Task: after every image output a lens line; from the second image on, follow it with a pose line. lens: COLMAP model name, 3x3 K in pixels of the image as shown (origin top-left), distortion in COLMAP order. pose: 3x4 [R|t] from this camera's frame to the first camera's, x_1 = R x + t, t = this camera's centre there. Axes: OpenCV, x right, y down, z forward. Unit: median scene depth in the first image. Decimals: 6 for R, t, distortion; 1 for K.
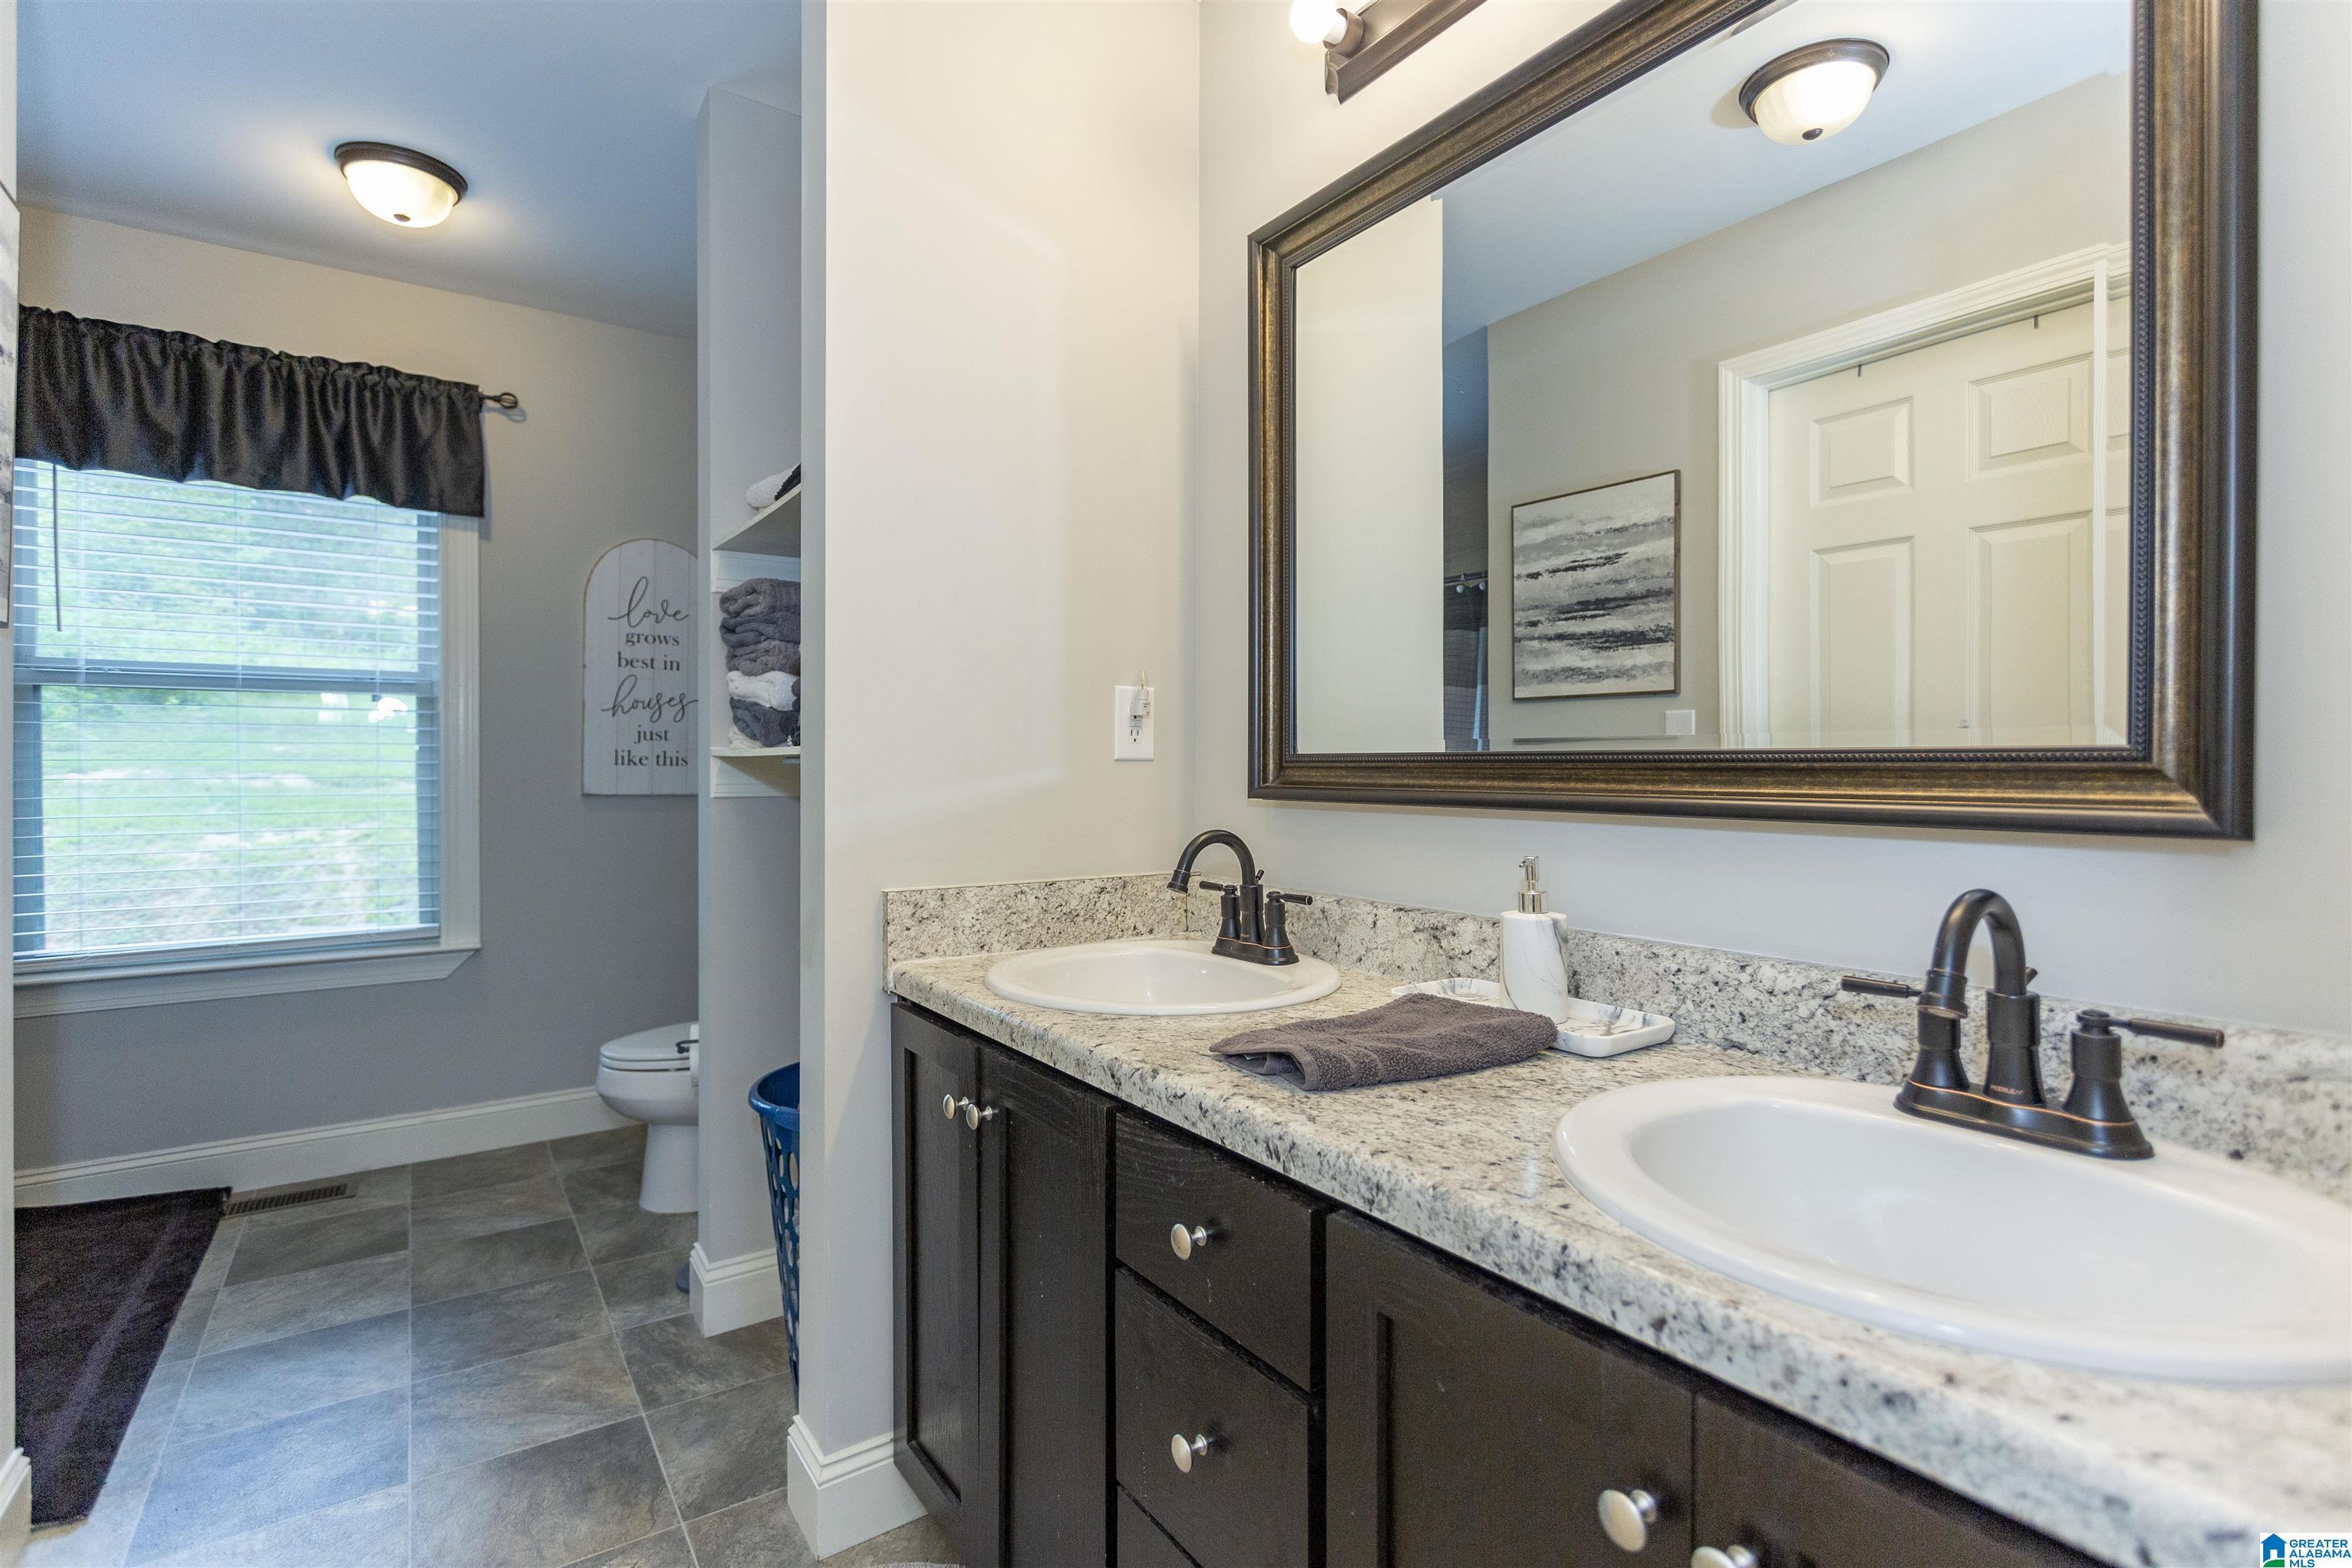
lens RADIAL K [[1108.7, 0, 1186.2], [0, 1108.7, 764.3], [0, 0, 1]] dist [-0.003607, -0.000573]
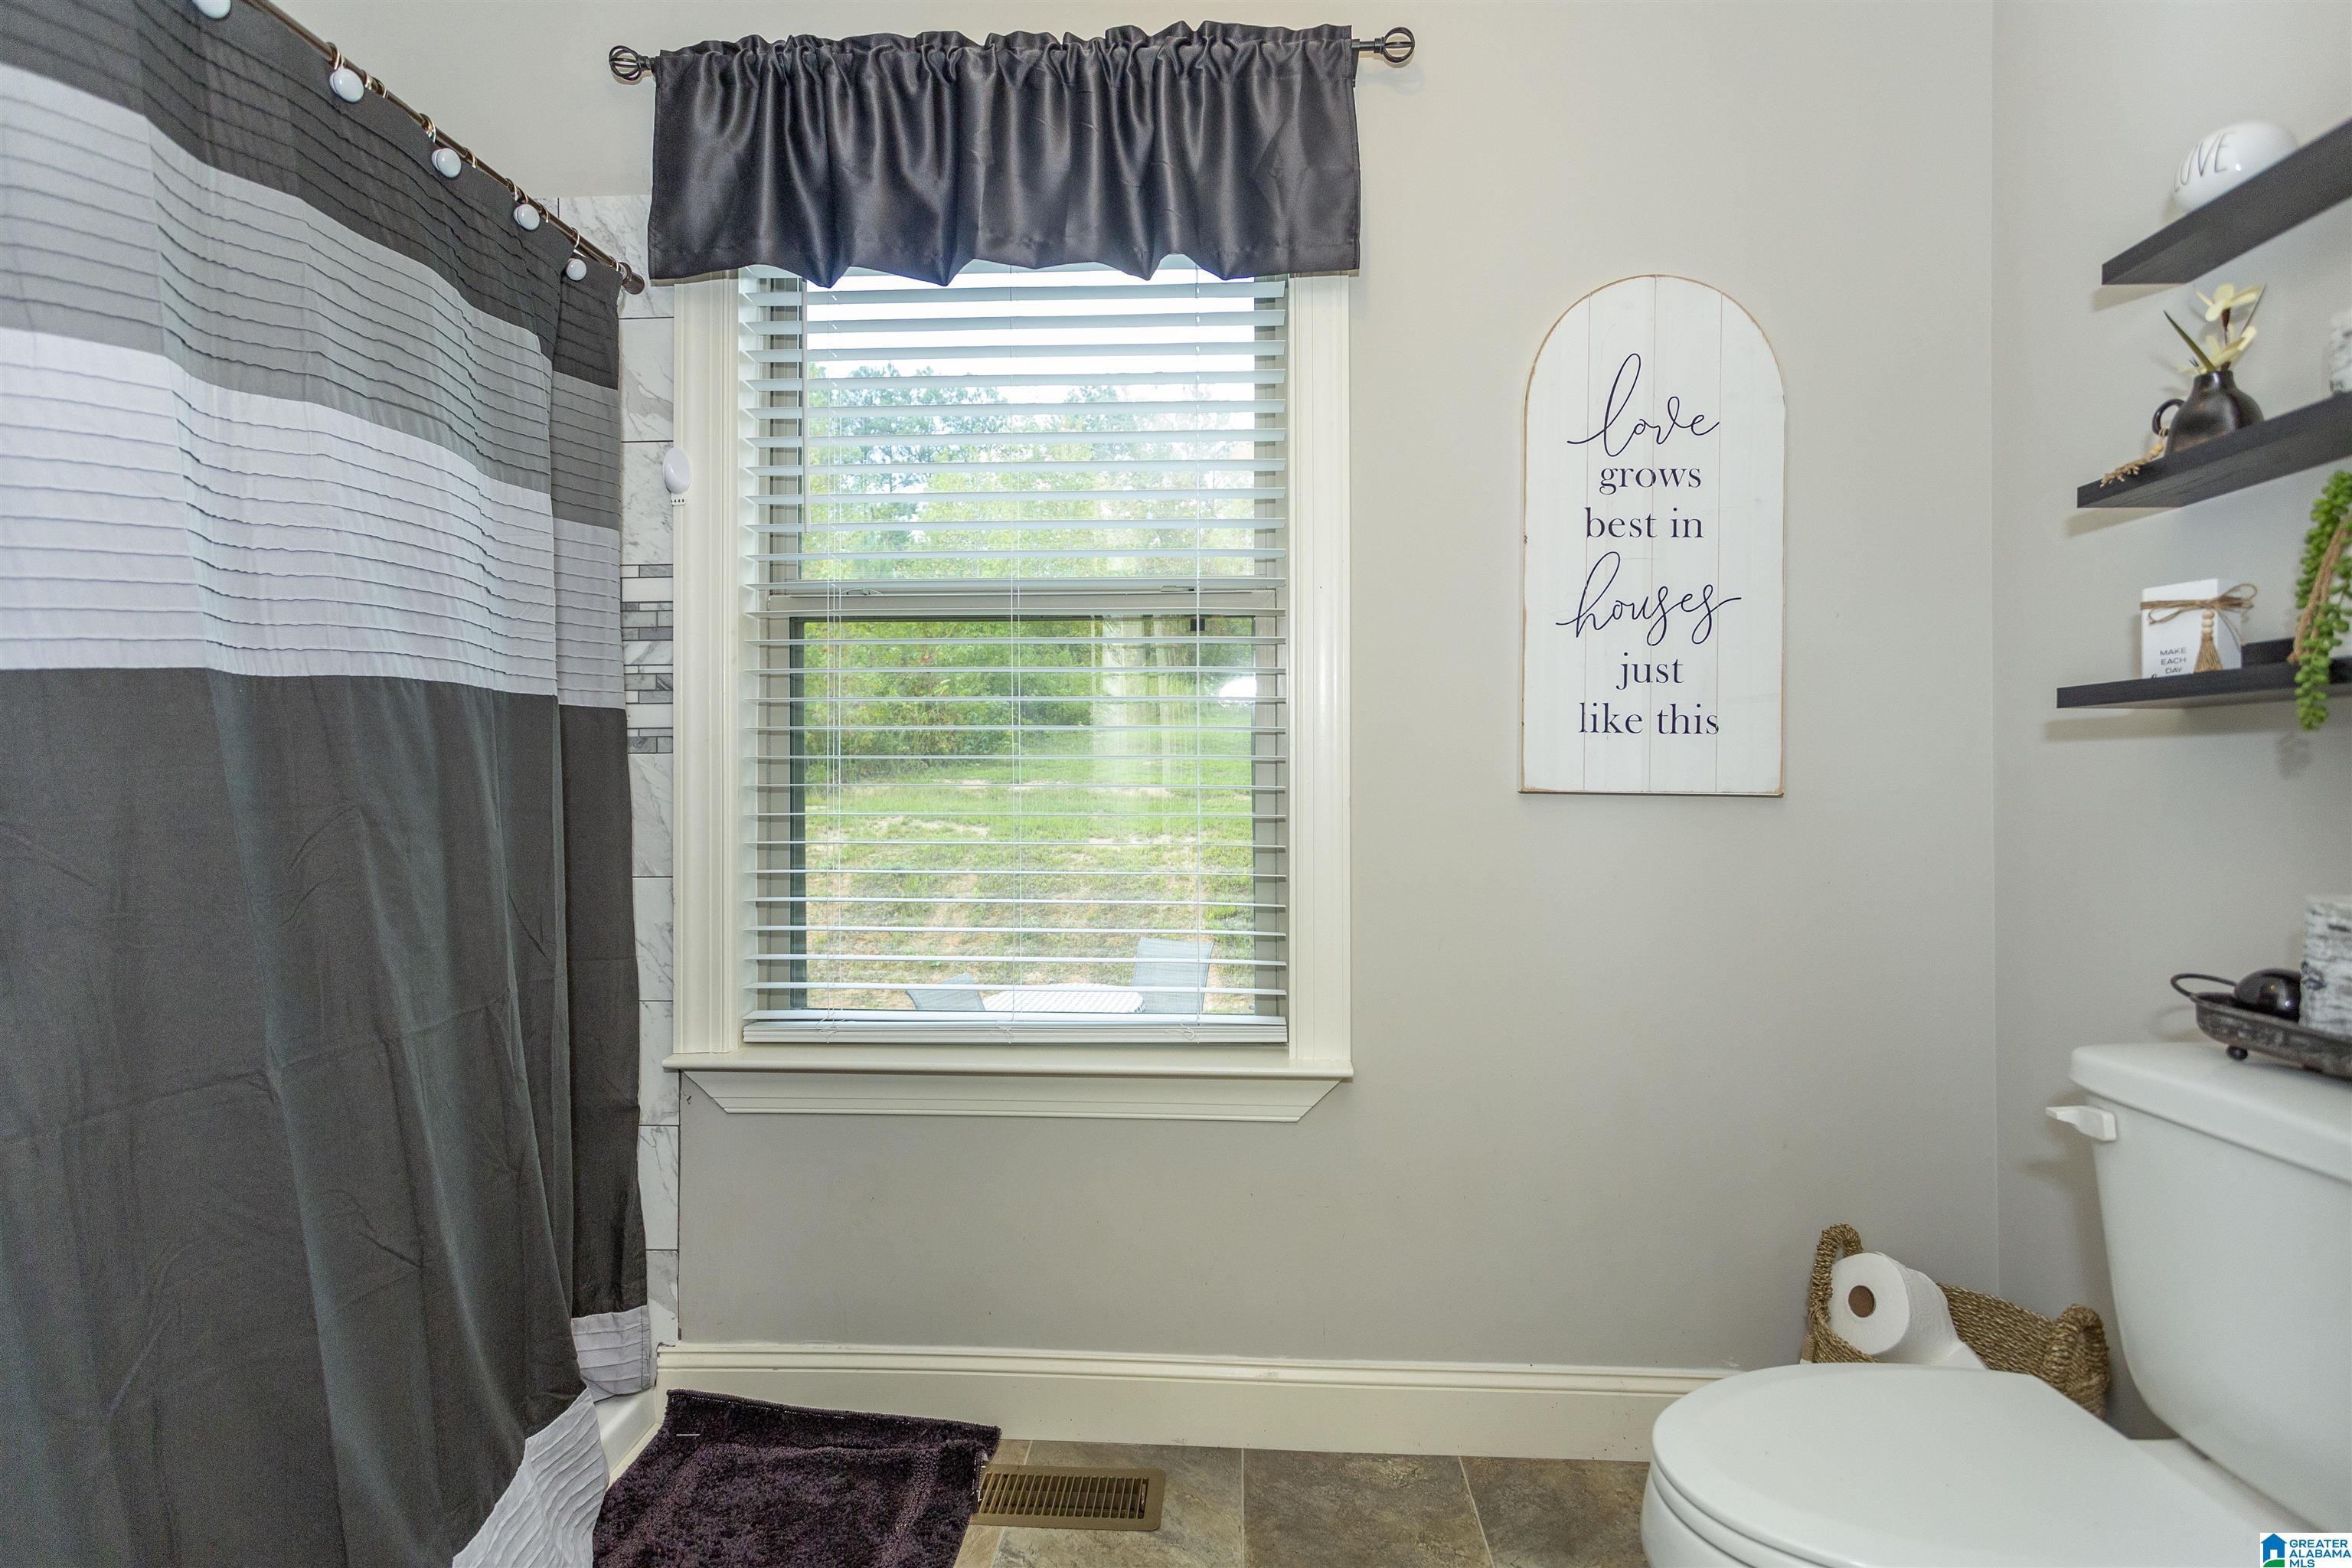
lens RADIAL K [[1108.7, 0, 1182.6], [0, 1108.7, 785.3], [0, 0, 1]] dist [-0.003607, -0.000573]
pose [[0.785772, 0.002240, -0.618512, -0.379050], [-0.001610, 0.999997, 0.001576, 0.026367], [0.618514, -0.000243, 0.785773, 0.539447]]
